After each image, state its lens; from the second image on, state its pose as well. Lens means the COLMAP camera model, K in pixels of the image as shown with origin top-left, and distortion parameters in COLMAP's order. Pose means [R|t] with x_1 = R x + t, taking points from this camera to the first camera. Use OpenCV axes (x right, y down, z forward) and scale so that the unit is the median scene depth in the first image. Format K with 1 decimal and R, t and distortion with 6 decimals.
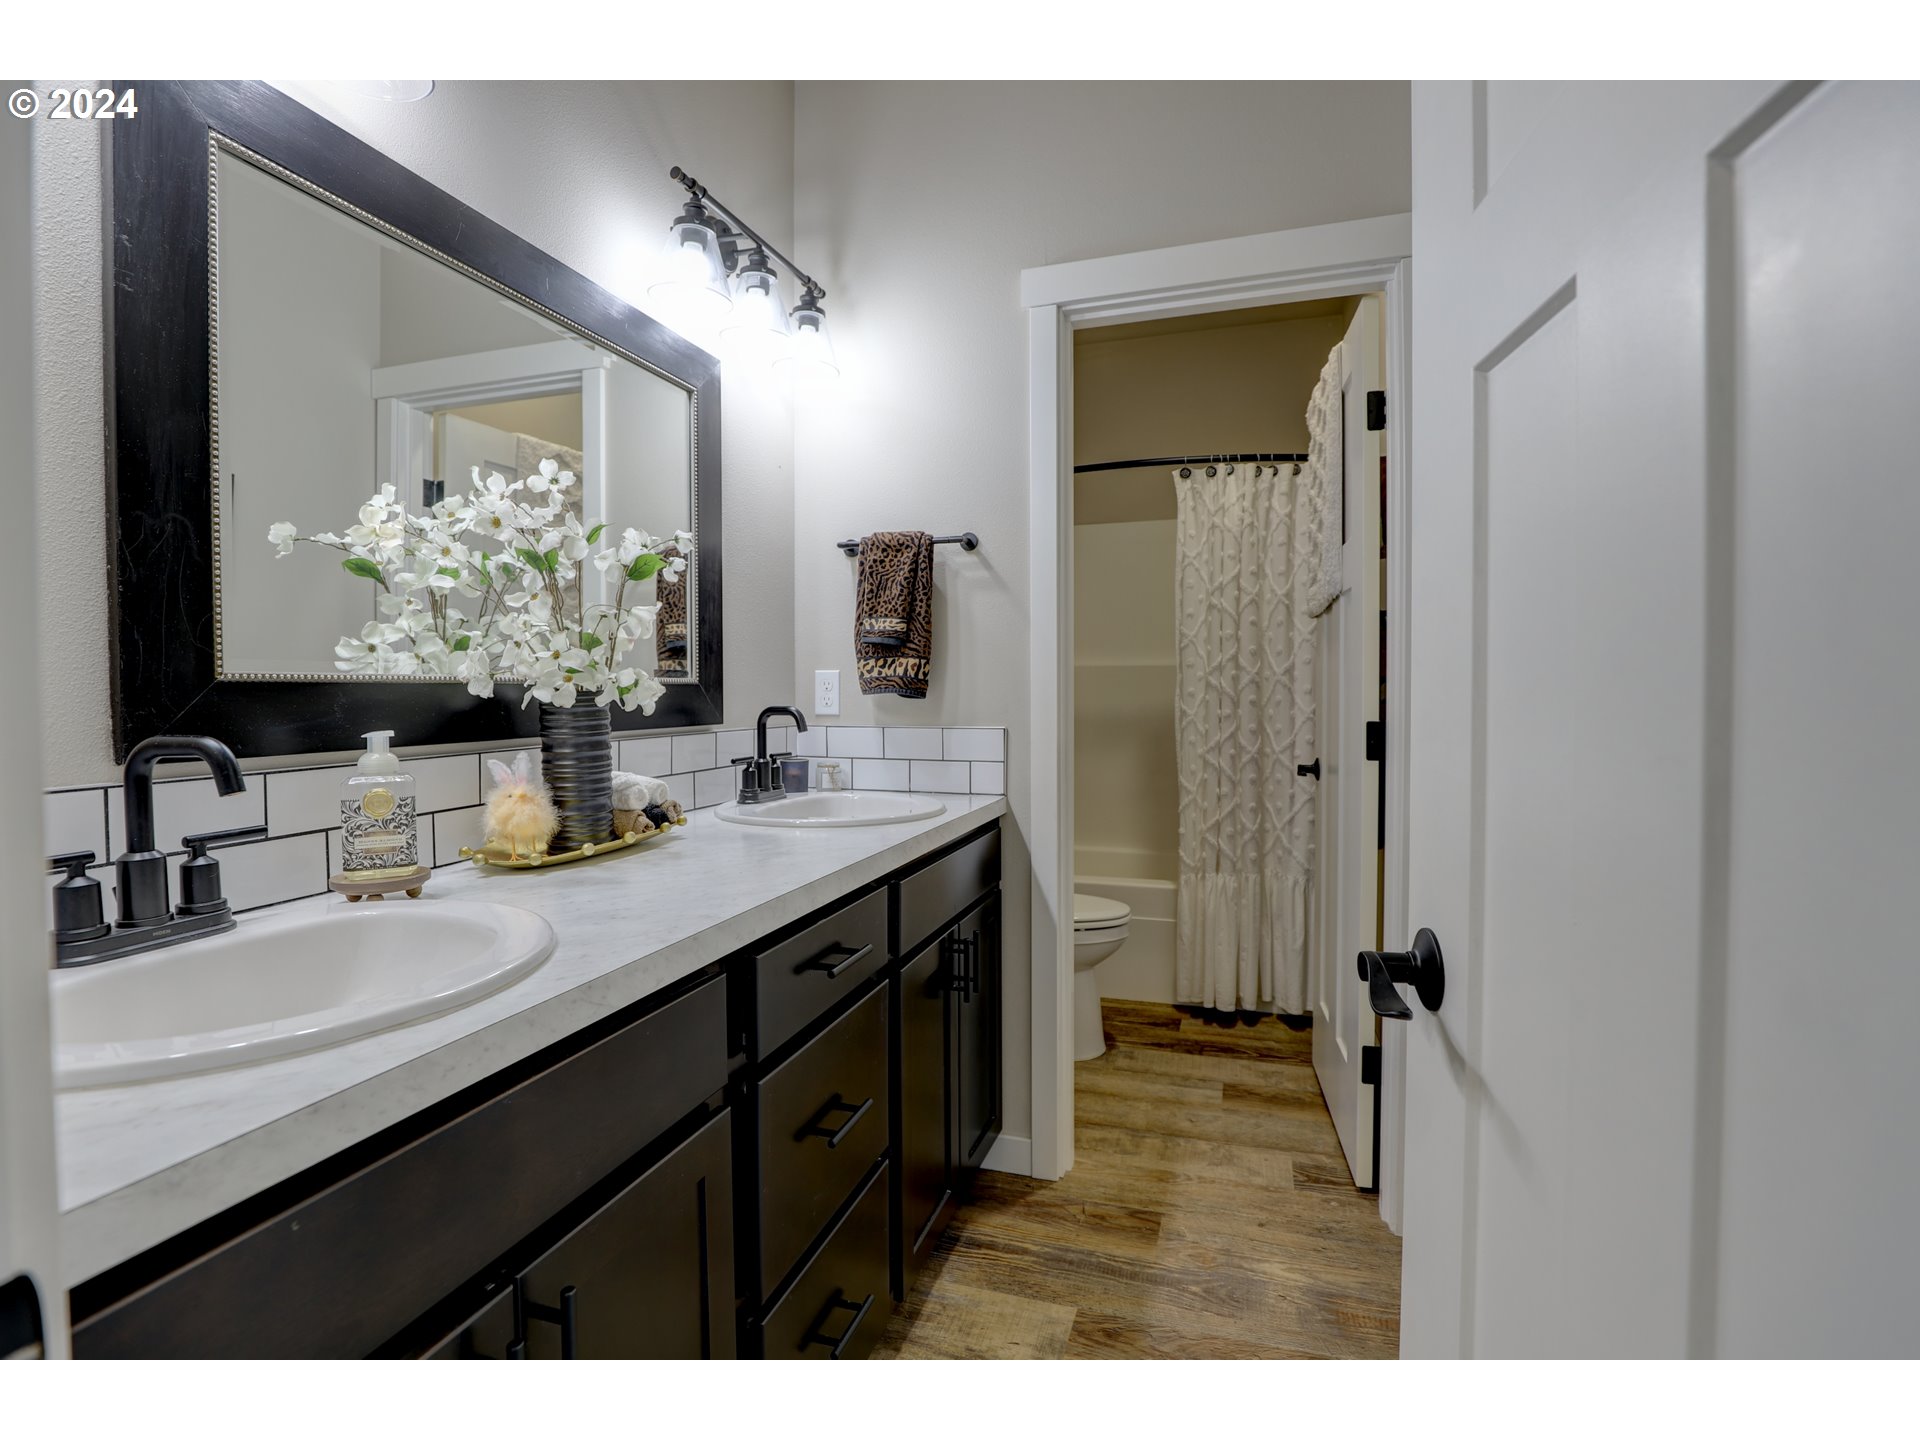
lens RADIAL K [[904.4, 0, 958.0], [0, 904.4, 710.5], [0, 0, 1]] dist [-0.028789, -0.000212]
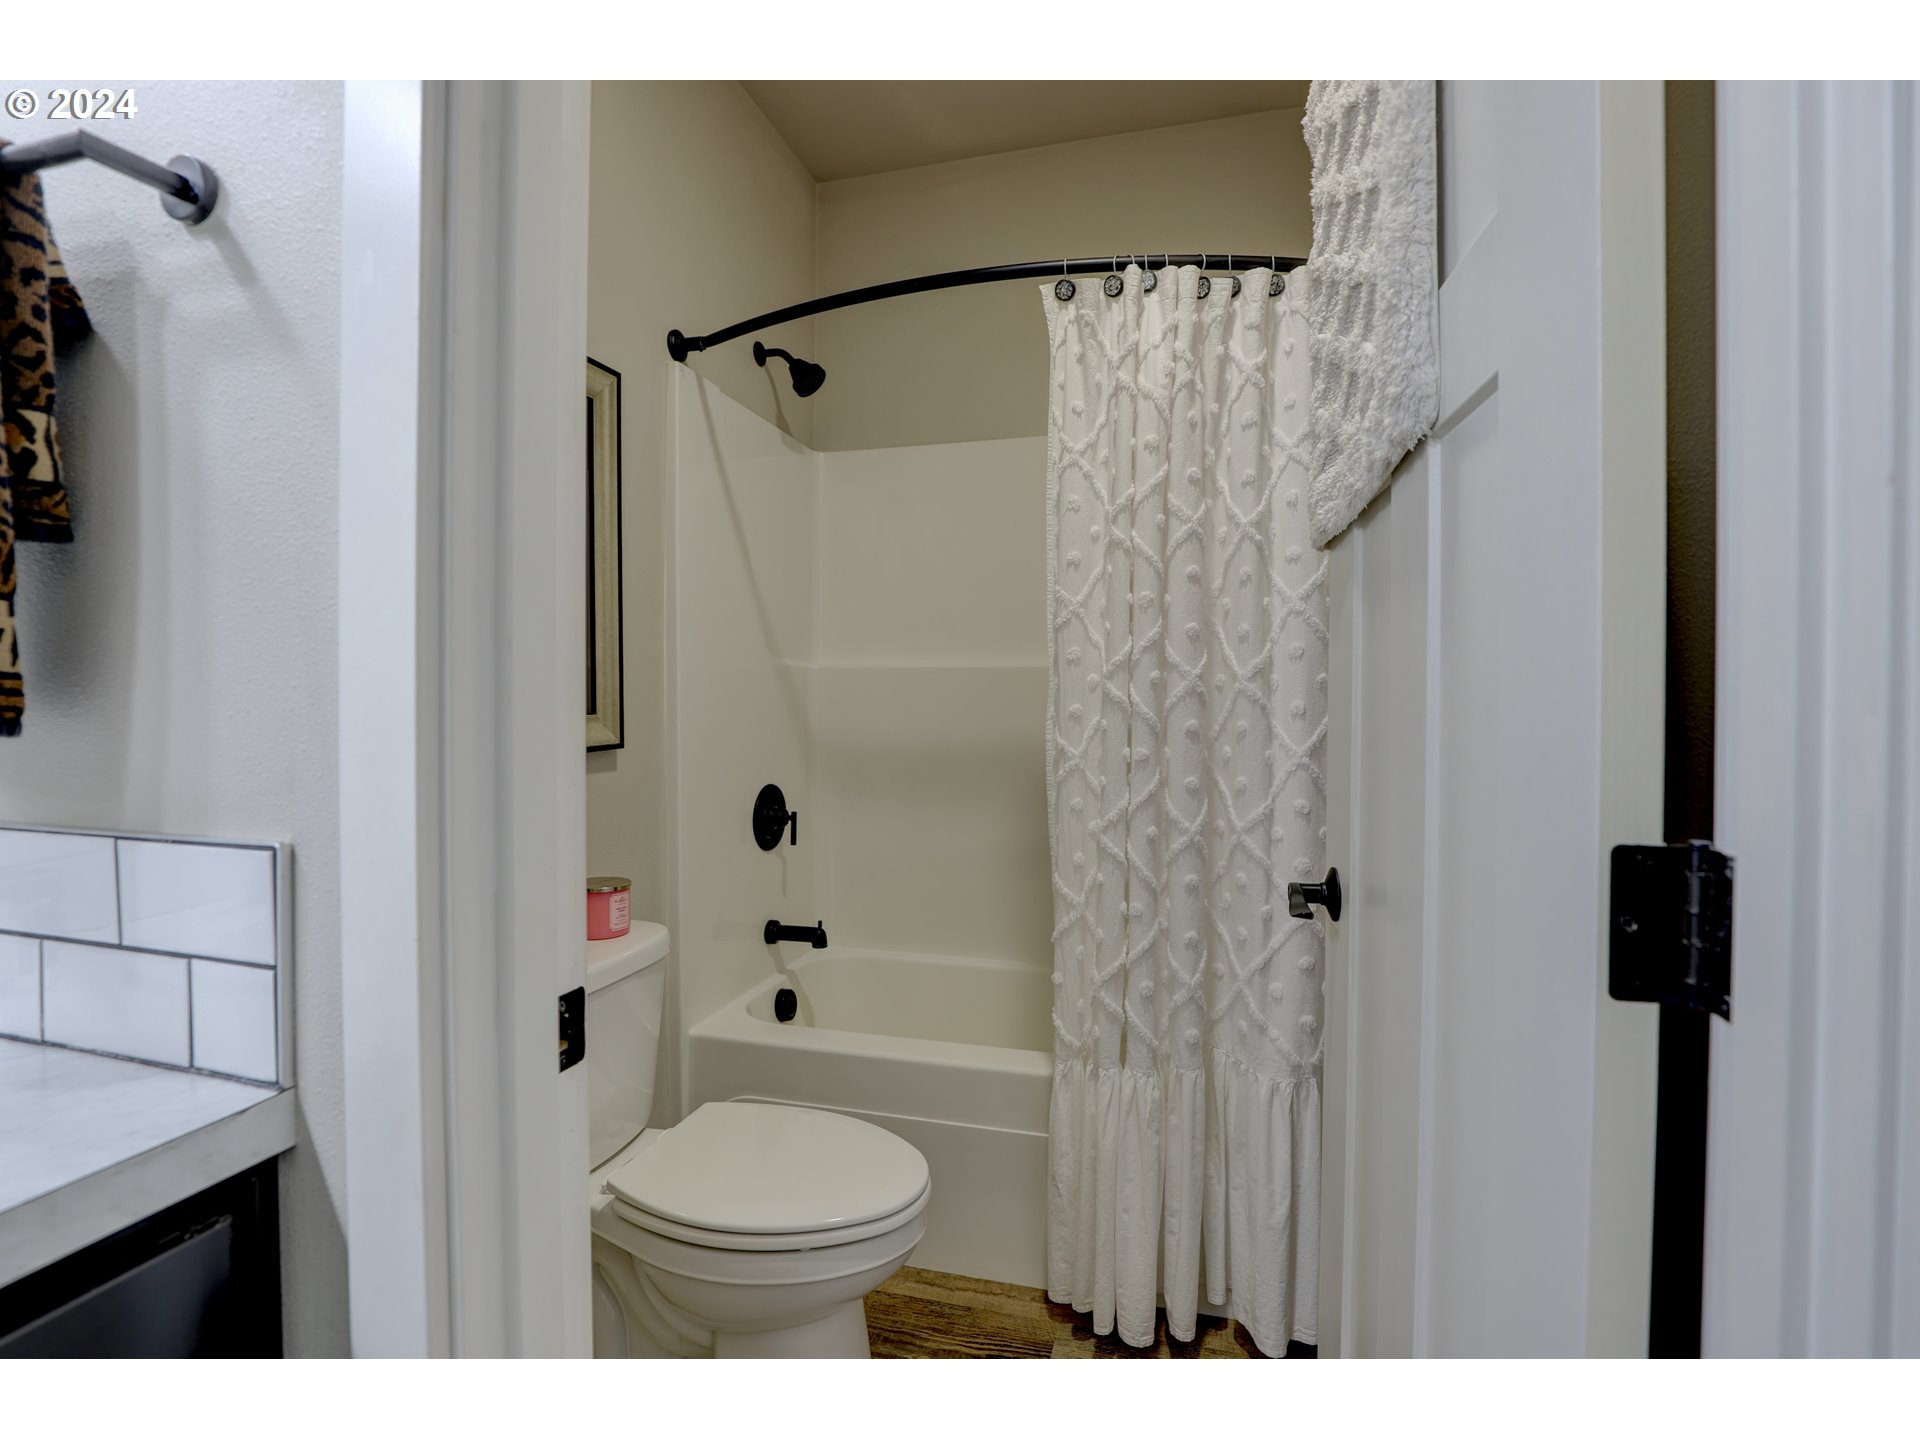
lens RADIAL K [[904.4, 0, 956.4], [0, 904.4, 716.2], [0, 0, 1]] dist [-0.028789, -0.000212]
pose [[0.998908, 0.006333, 0.046293, 0.169075], [-0.005879, 0.999933, -0.009941, -0.012865], [-0.046353, 0.009658, 0.998878, 0.493568]]
